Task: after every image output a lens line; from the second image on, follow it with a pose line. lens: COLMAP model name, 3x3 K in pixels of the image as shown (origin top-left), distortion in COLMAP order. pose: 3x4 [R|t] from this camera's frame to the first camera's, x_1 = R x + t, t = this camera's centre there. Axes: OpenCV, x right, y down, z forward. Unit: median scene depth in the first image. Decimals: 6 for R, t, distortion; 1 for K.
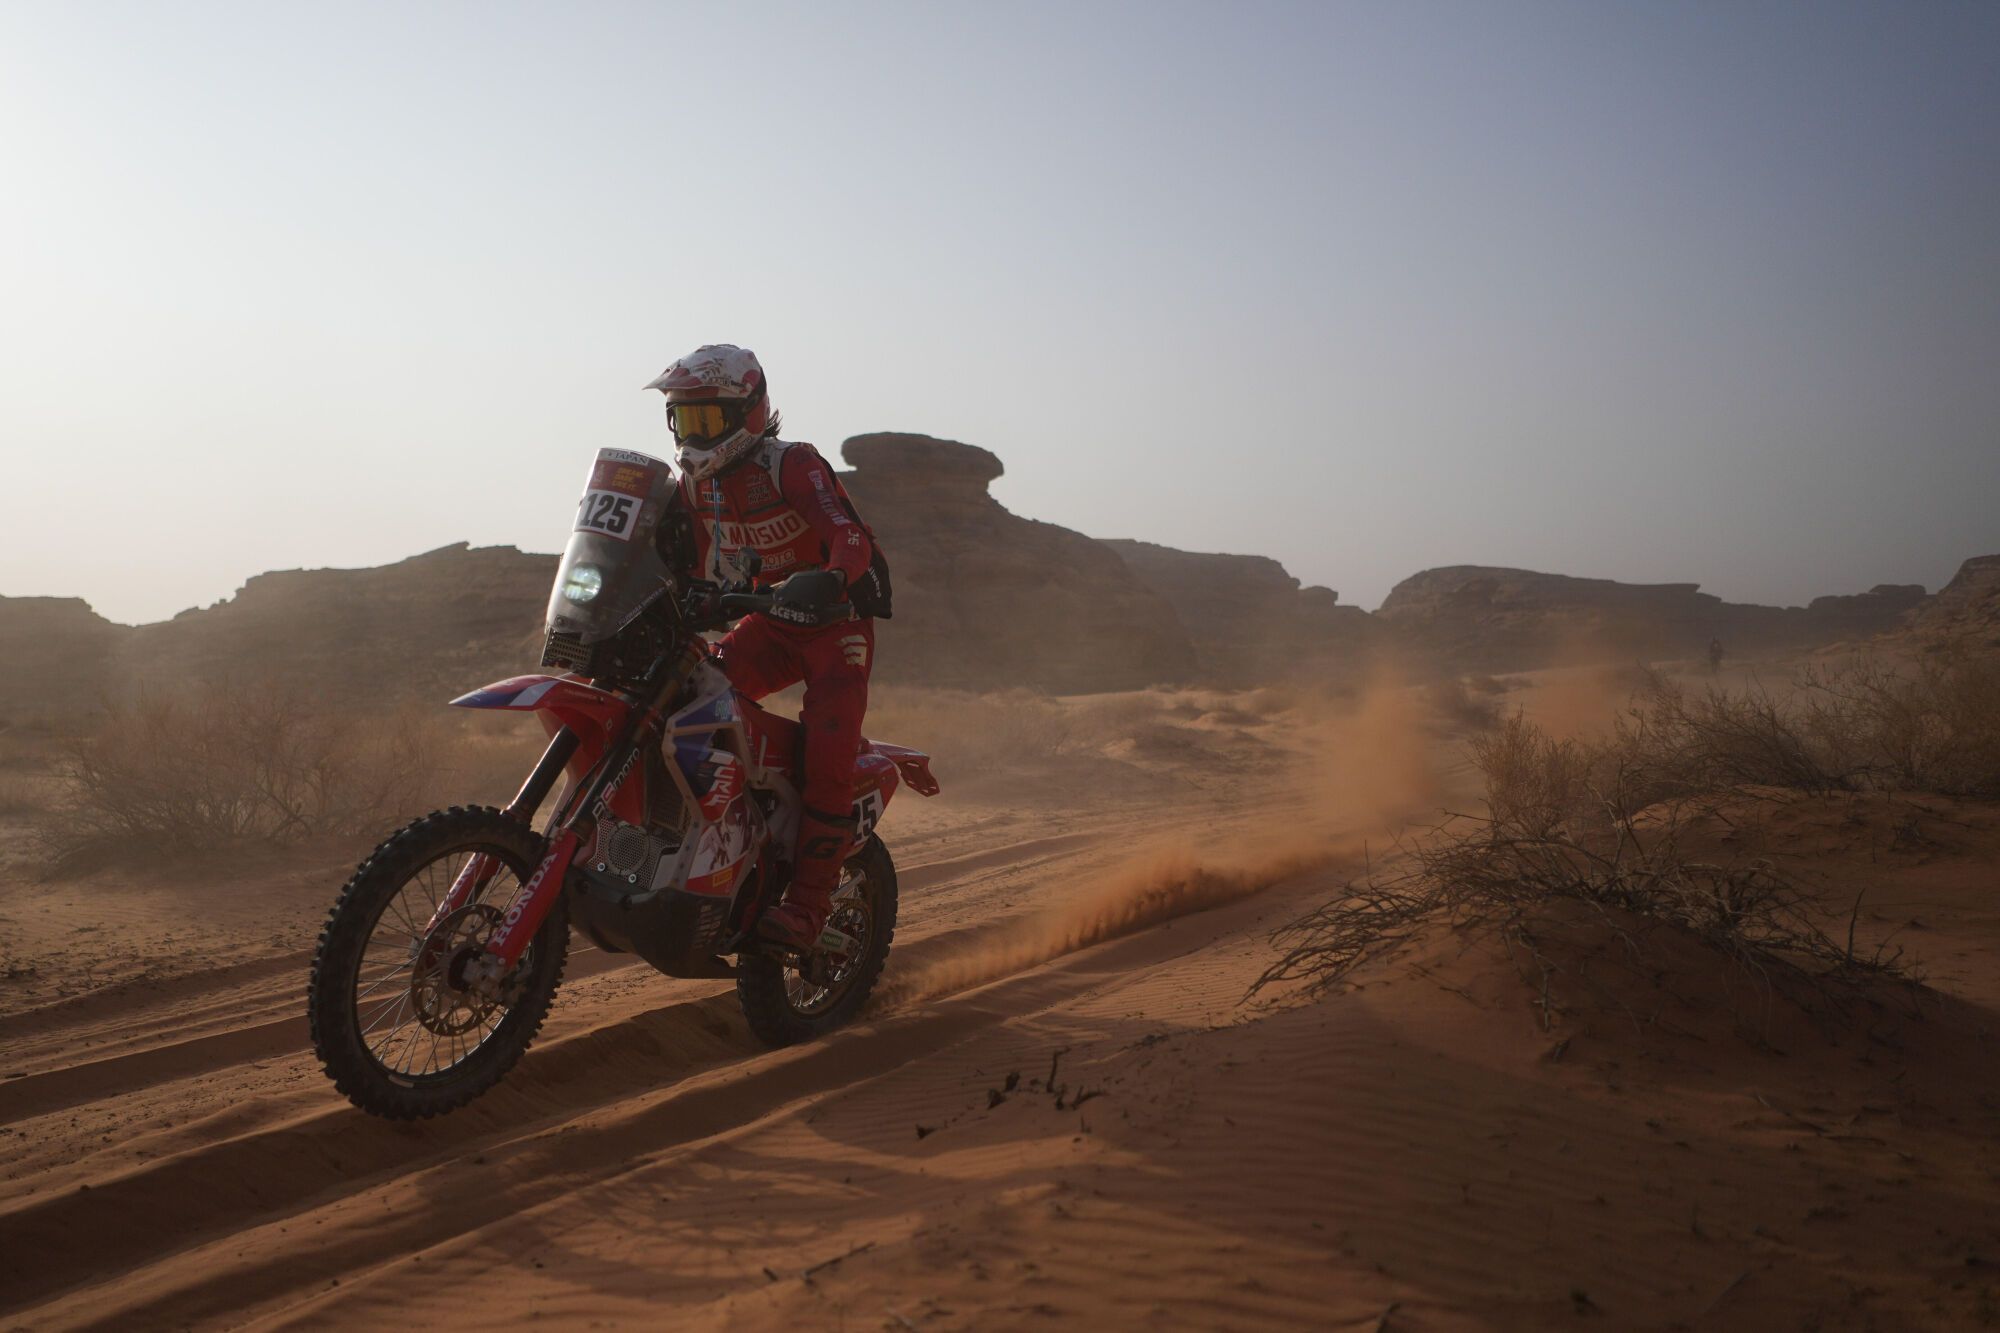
lens RADIAL K [[2100.0, 0, 1008.2], [0, 2100.0, 669.7], [0, 0, 1]] dist [-0.037144, 0.000000]
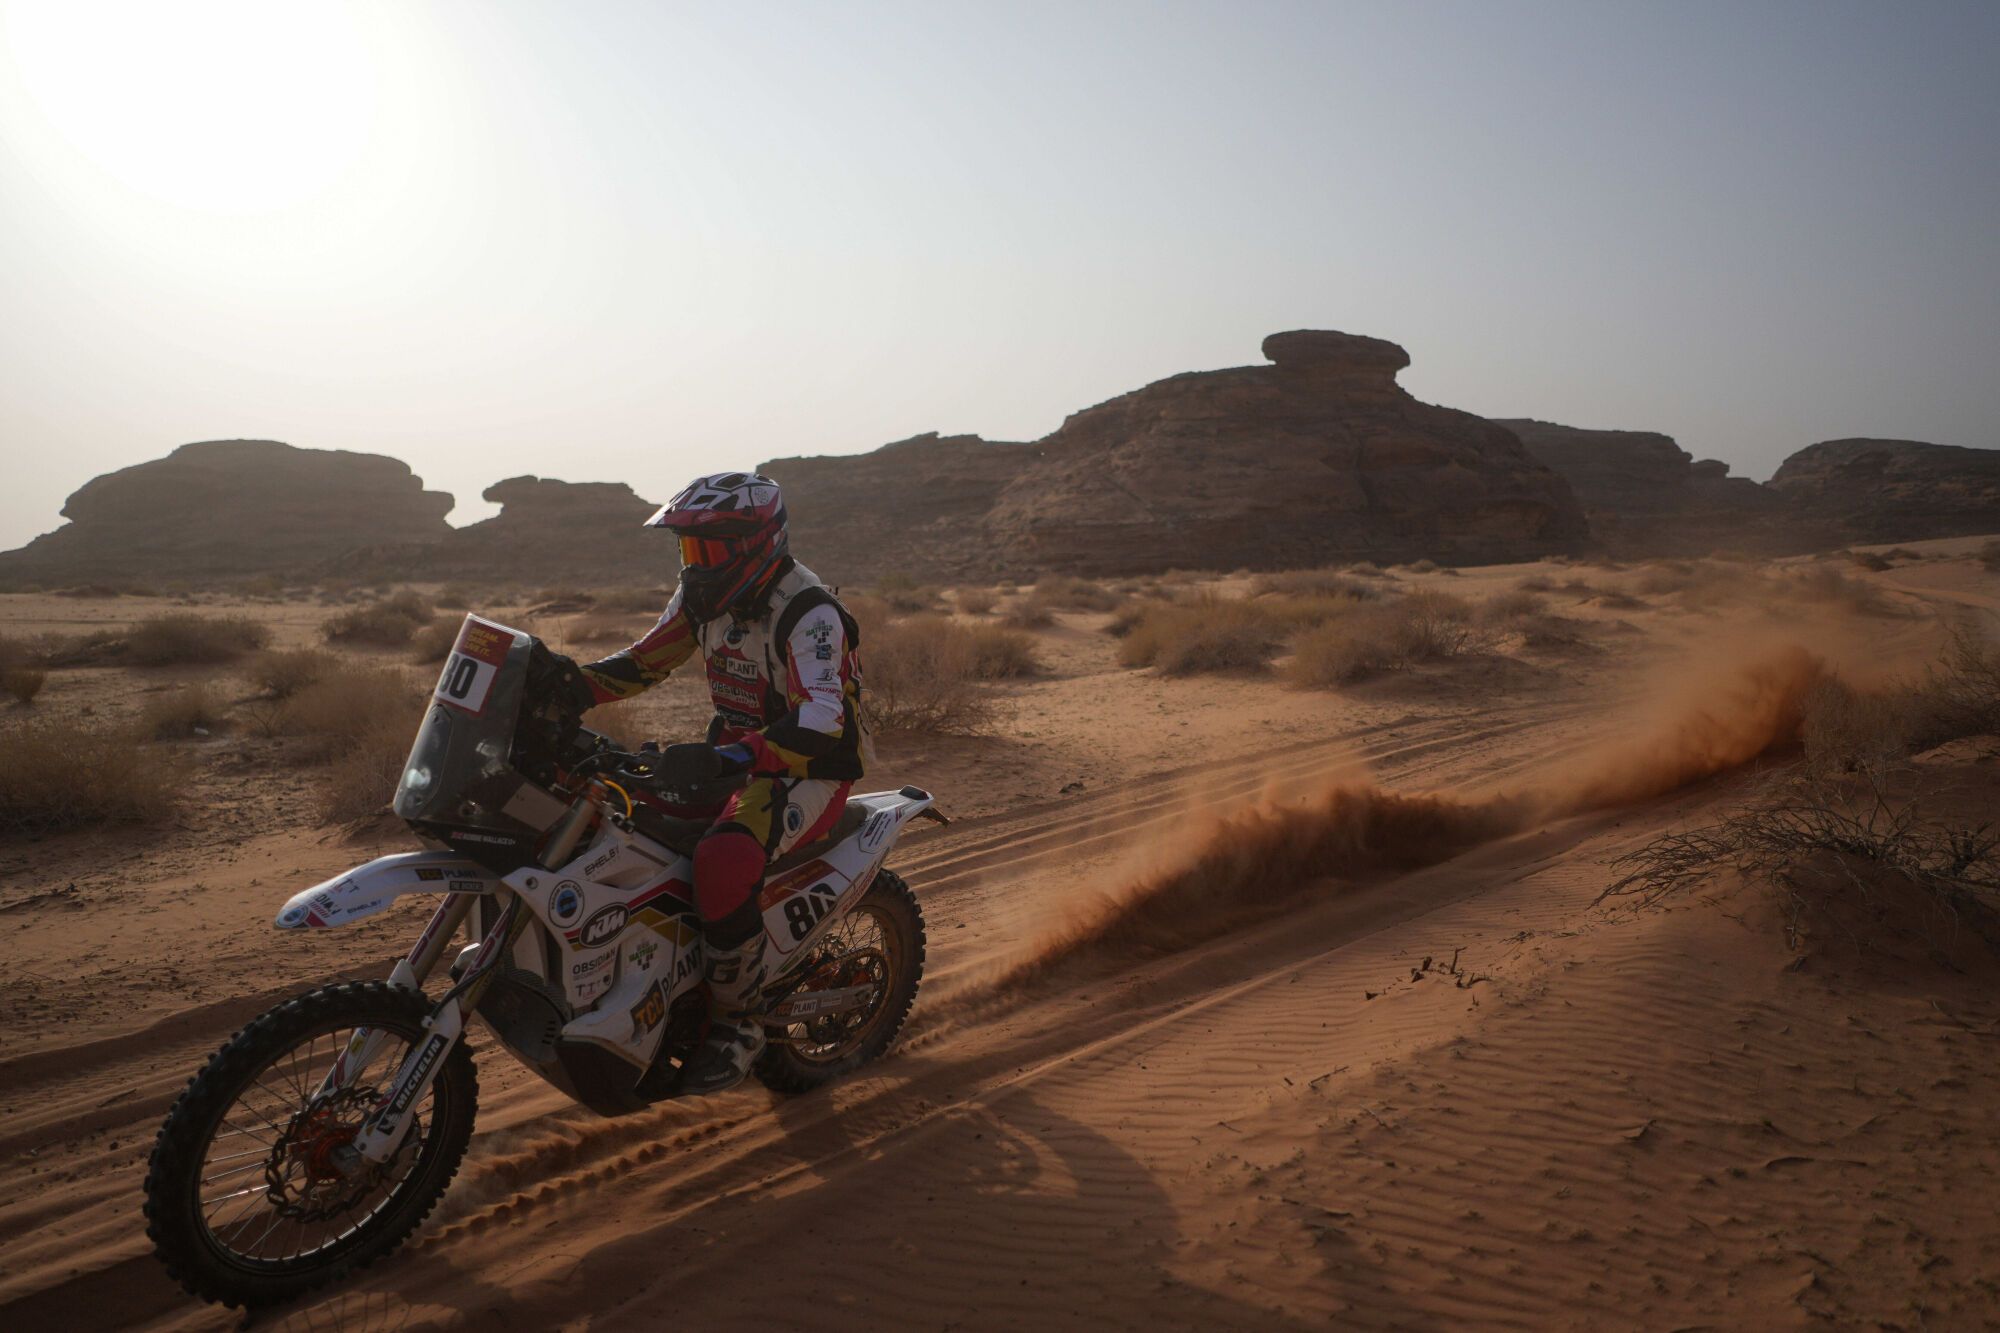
lens RADIAL K [[1867.2, 0, 997.4], [0, 1867.2, 655.2], [0, 0, 1]] dist [-0.031498, 0.000000]
pose [[0.976286, 0.012925, -0.216096, -0.004294], [0.000793, 0.997996, 0.063274, -0.036653], [0.216481, -0.061945, 0.974320, -0.121503]]
